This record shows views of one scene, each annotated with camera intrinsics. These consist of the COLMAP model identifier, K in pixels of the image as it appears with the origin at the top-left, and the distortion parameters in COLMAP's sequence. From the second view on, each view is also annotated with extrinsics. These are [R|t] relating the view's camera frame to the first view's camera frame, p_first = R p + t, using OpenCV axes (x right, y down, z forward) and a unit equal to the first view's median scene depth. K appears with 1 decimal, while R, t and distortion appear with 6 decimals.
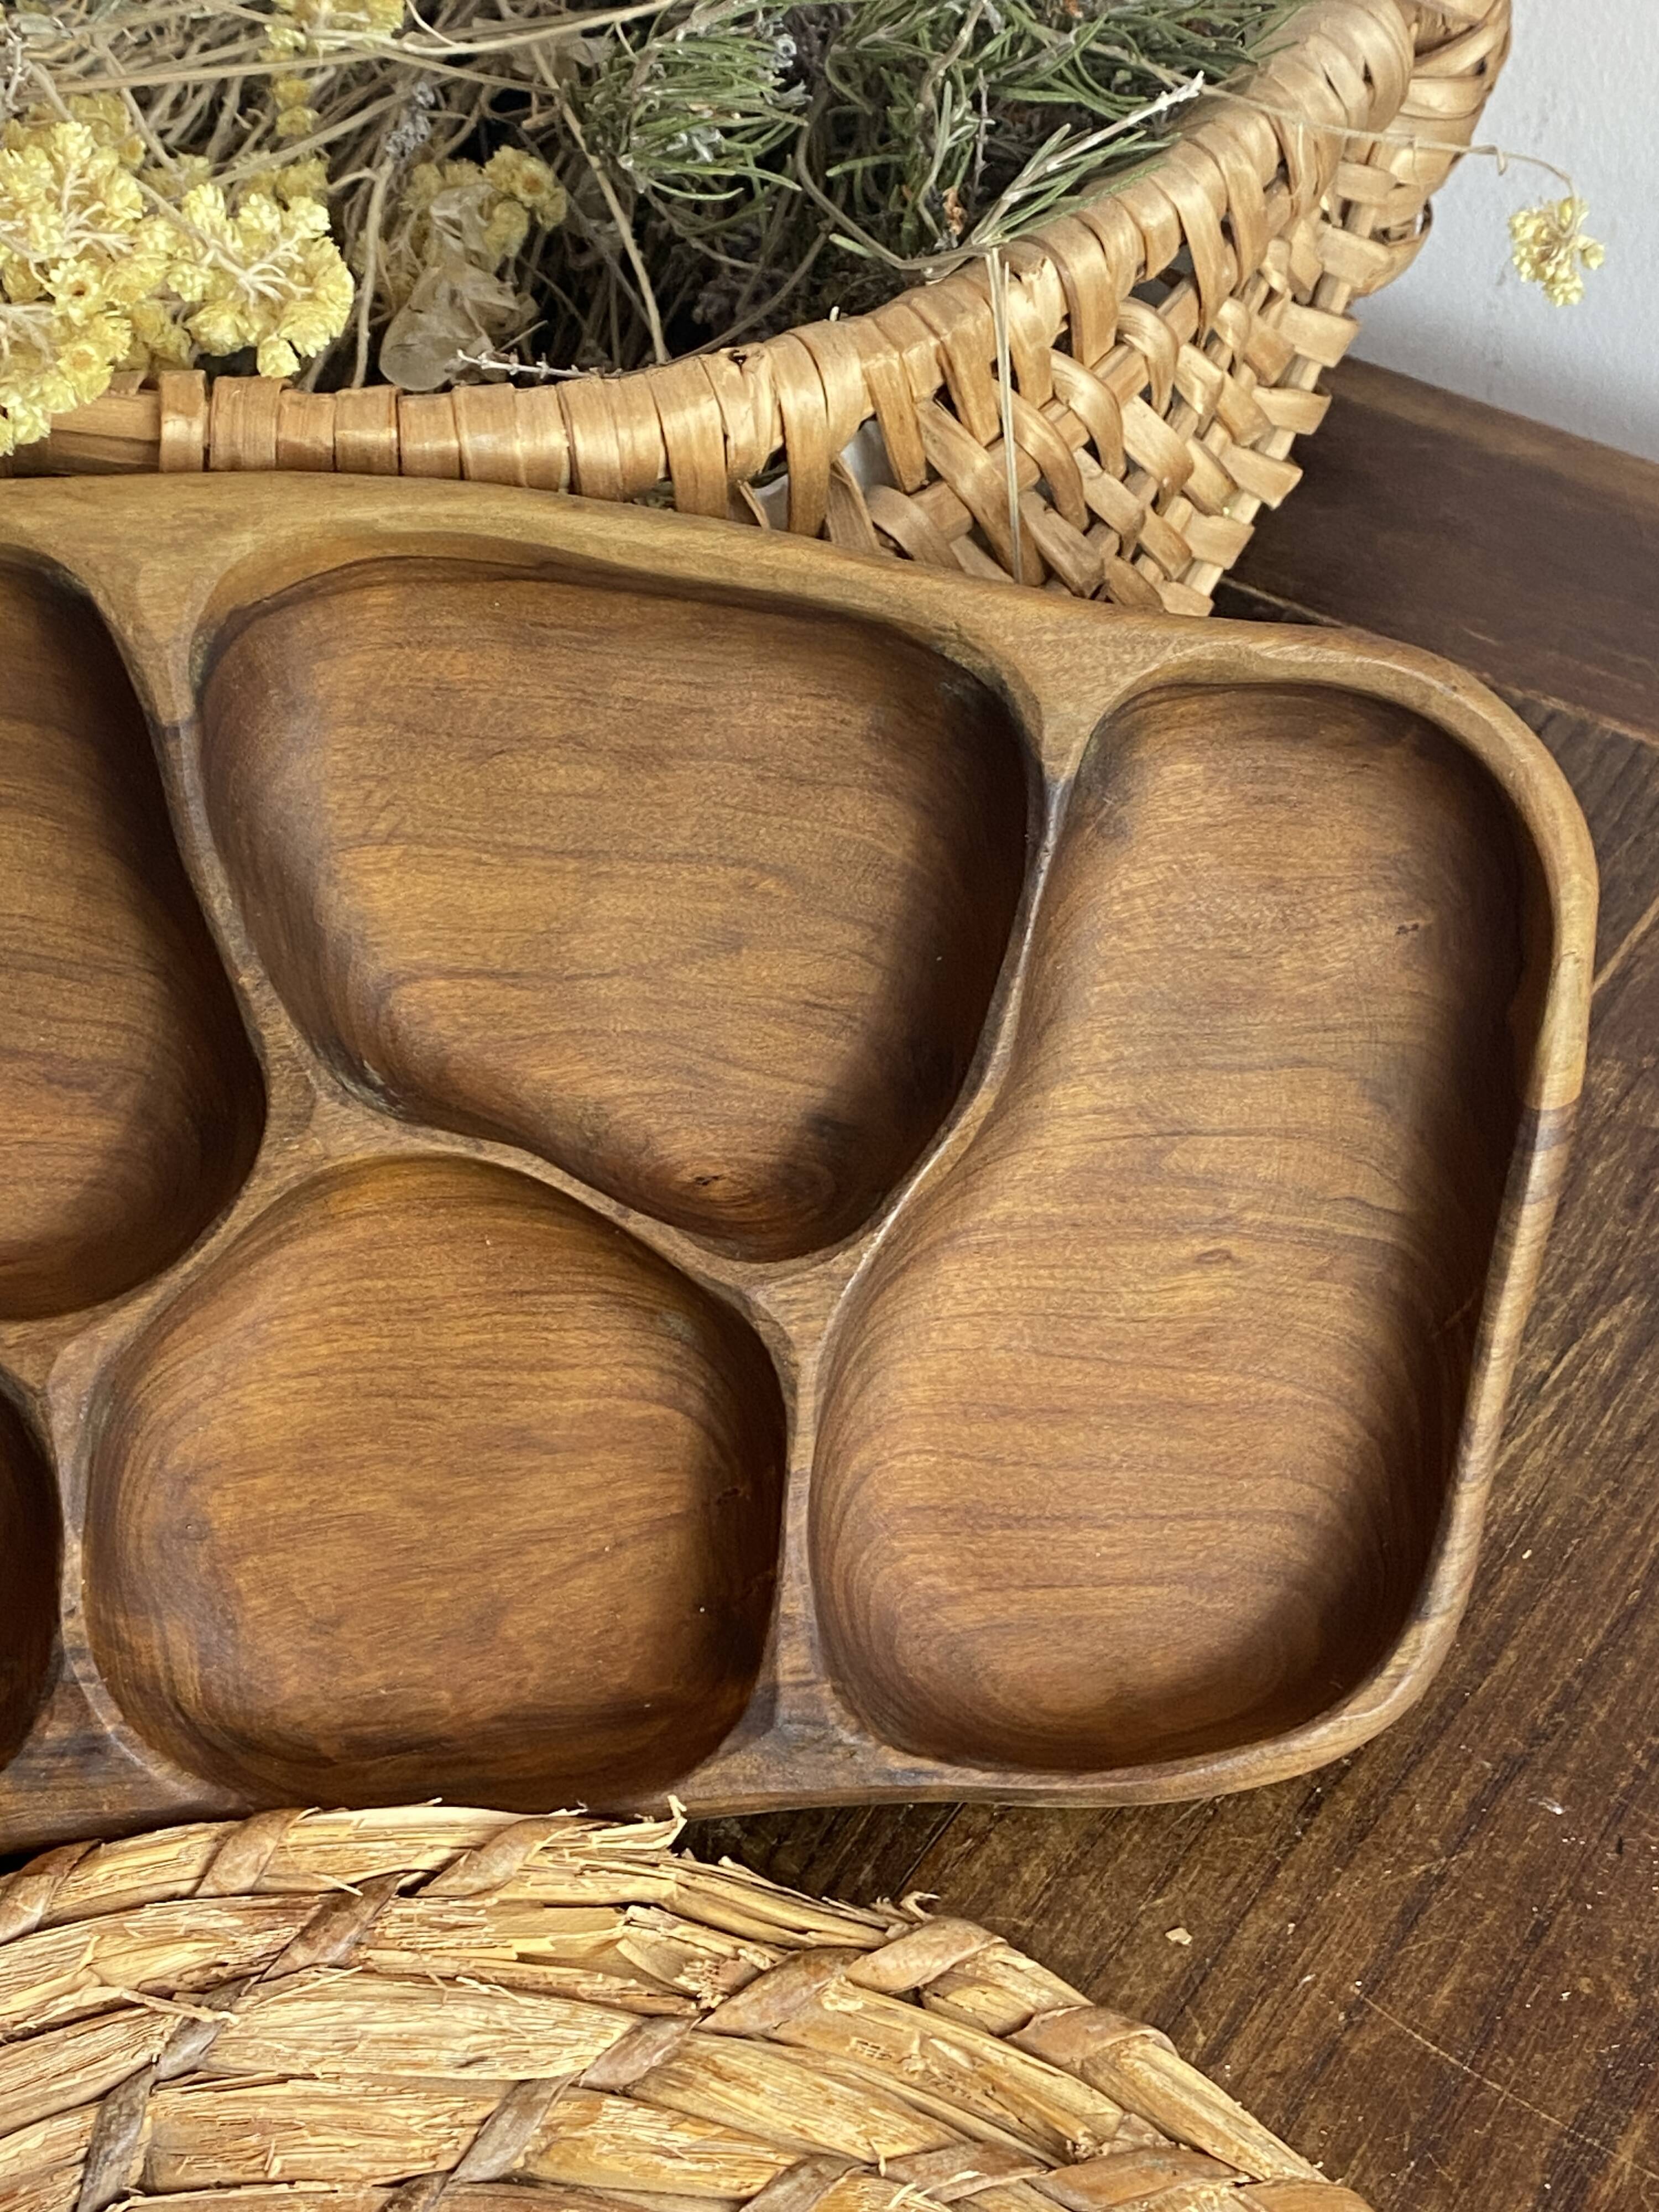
lens RADIAL K [[3448.7, 0, 835.0], [0, 3448.7, 1135.5], [0, 0, 1]] dist [0.250551, -0.976276]
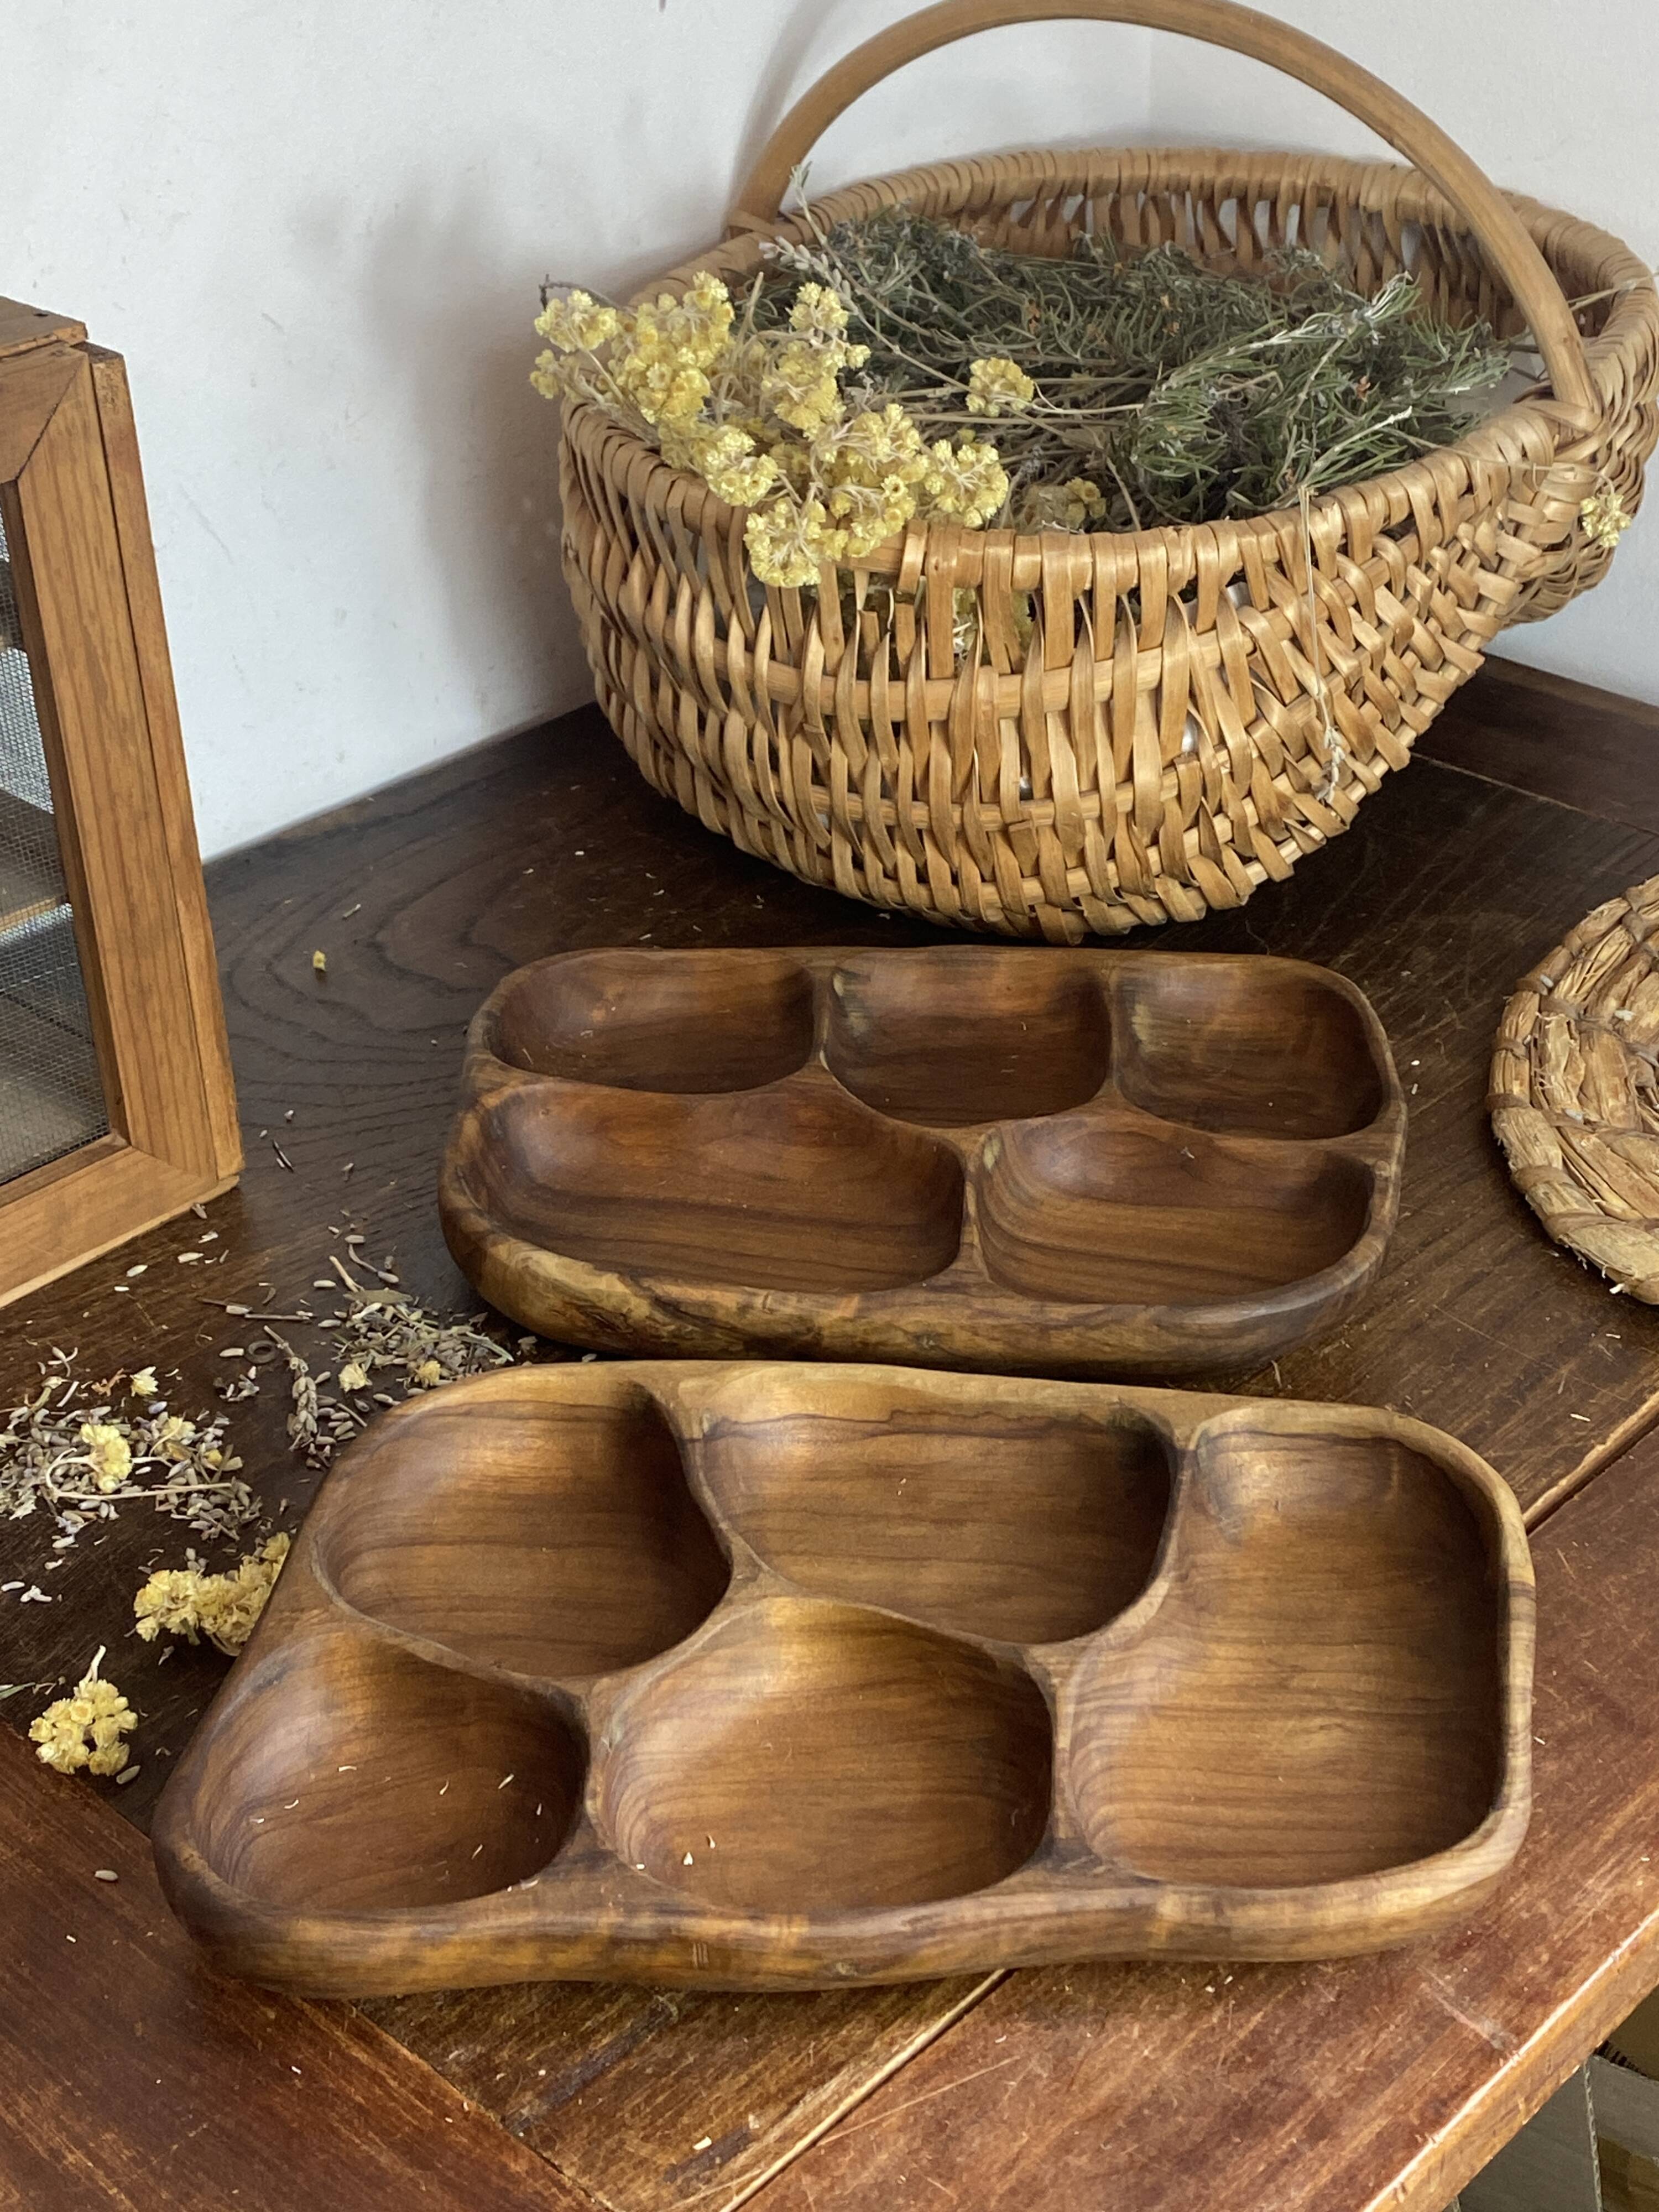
lens RADIAL K [[3107.6, 0, 829.5], [0, 3107.6, 1106.0], [0, 0, 1]] dist [0.231357, -0.868009]
pose [[0.984458, 0.068146, -0.161862, 0.094084], [-0.099049, 0.976522, -0.191295, 0.491997], [0.145026, 0.204354, 0.968095, -0.779094]]
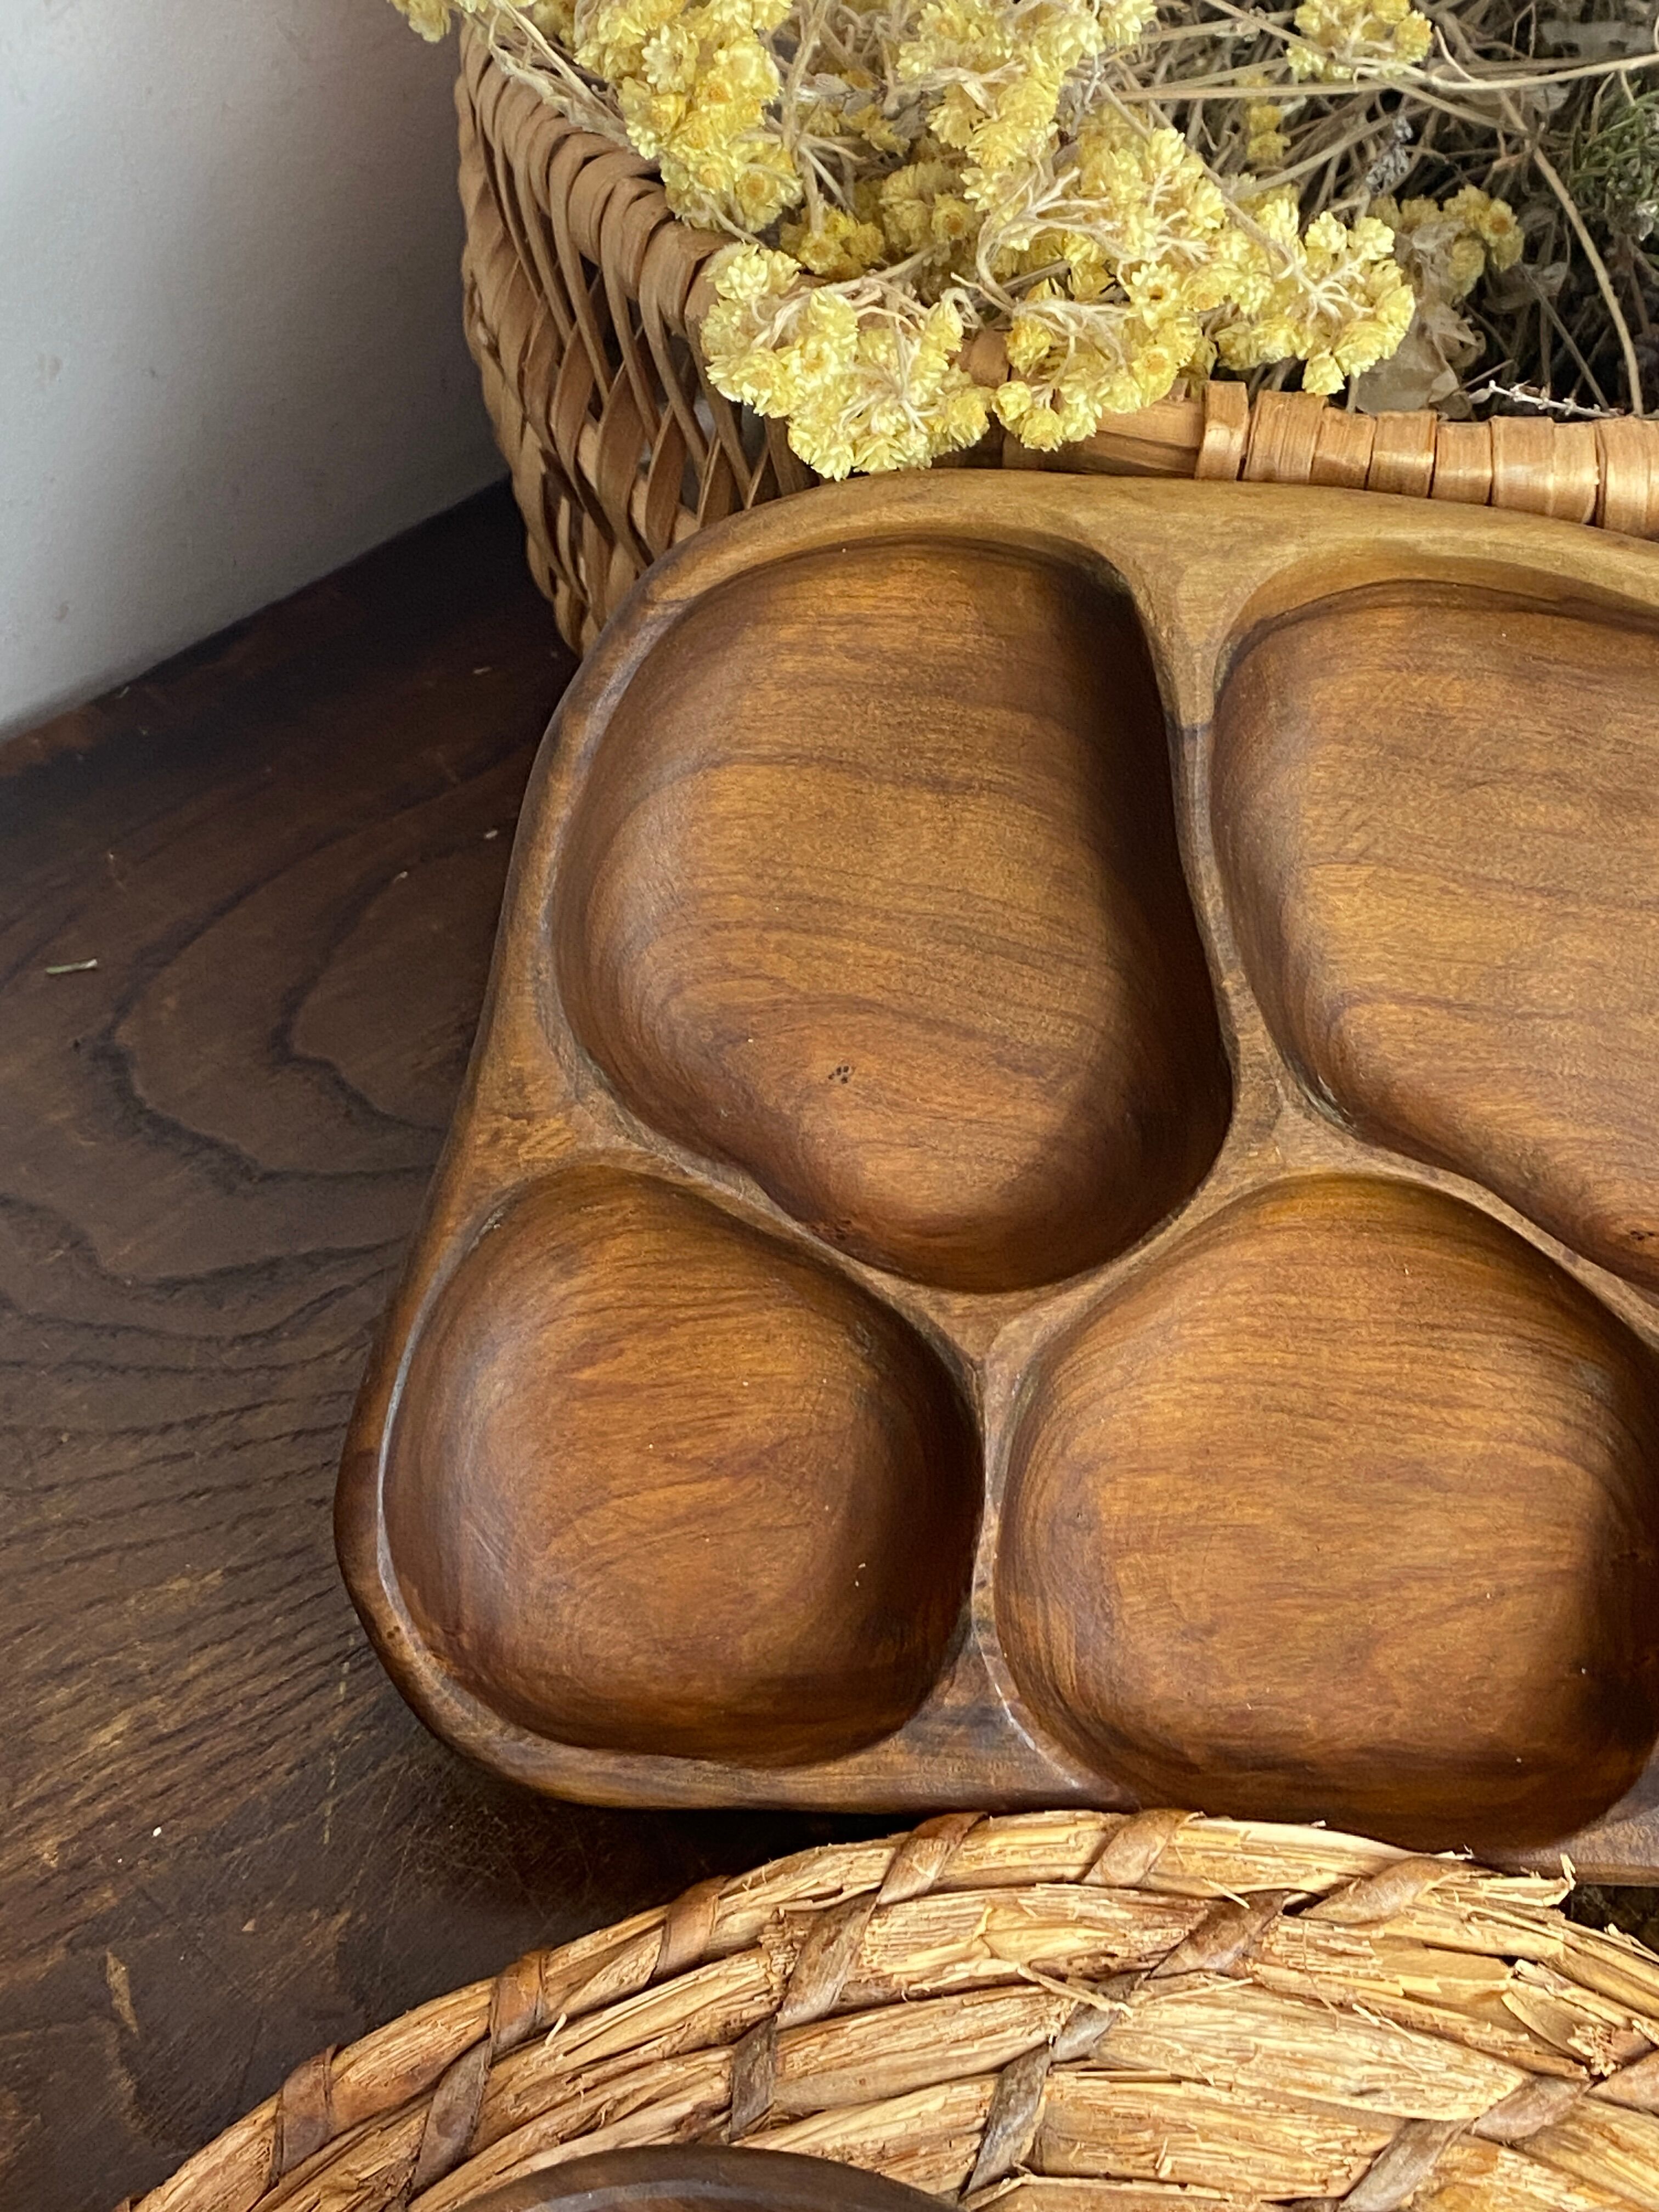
lens RADIAL K [[3440.2, 0, 832.4], [0, 3440.2, 1108.7], [0, 0, 1]] dist [0.249616, -0.920652]
pose [[0.986043, 0.110945, -0.124136, -0.145098], [-0.113552, 0.993432, -0.014109, 0.017309], [0.121756, 0.028008, 0.992165, -0.008099]]
